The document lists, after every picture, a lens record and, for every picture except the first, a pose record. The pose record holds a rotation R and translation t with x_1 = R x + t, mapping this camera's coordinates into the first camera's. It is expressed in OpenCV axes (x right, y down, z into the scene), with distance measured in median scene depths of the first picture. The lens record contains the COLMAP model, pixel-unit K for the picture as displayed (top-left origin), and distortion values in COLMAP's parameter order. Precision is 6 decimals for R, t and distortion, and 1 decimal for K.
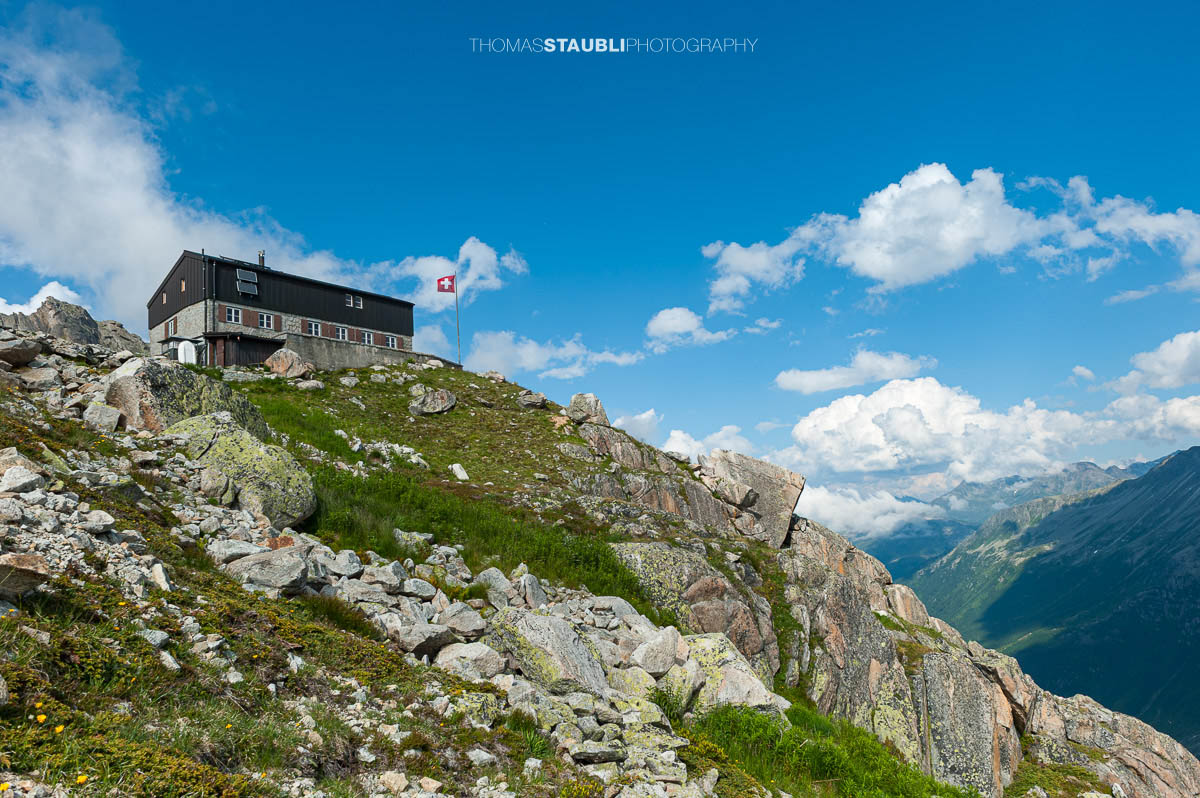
lens RADIAL K [[817.4, 0, 600.4], [0, 817.4, 401.2], [0, 0, 1]] dist [0.007649, -0.005016]
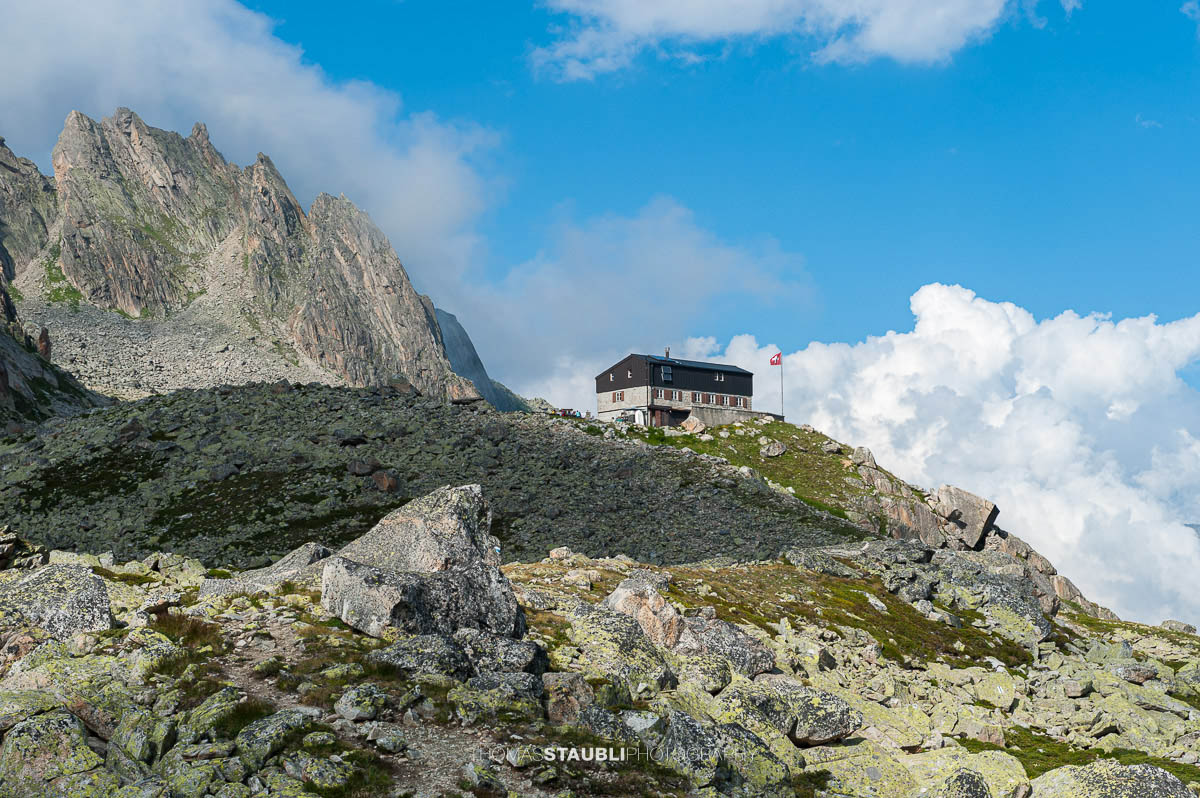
lens RADIAL K [[2317.5, 0, 600.0], [0, 2317.5, 399.0], [0, 0, 1]] dist [0.030465, -0.481711]
pose [[0.981474, 0.042591, -0.186803, 0.336393], [-0.032609, 0.997887, 0.056190, -0.359180], [0.188802, -0.049057, 0.980789, -3.765670]]
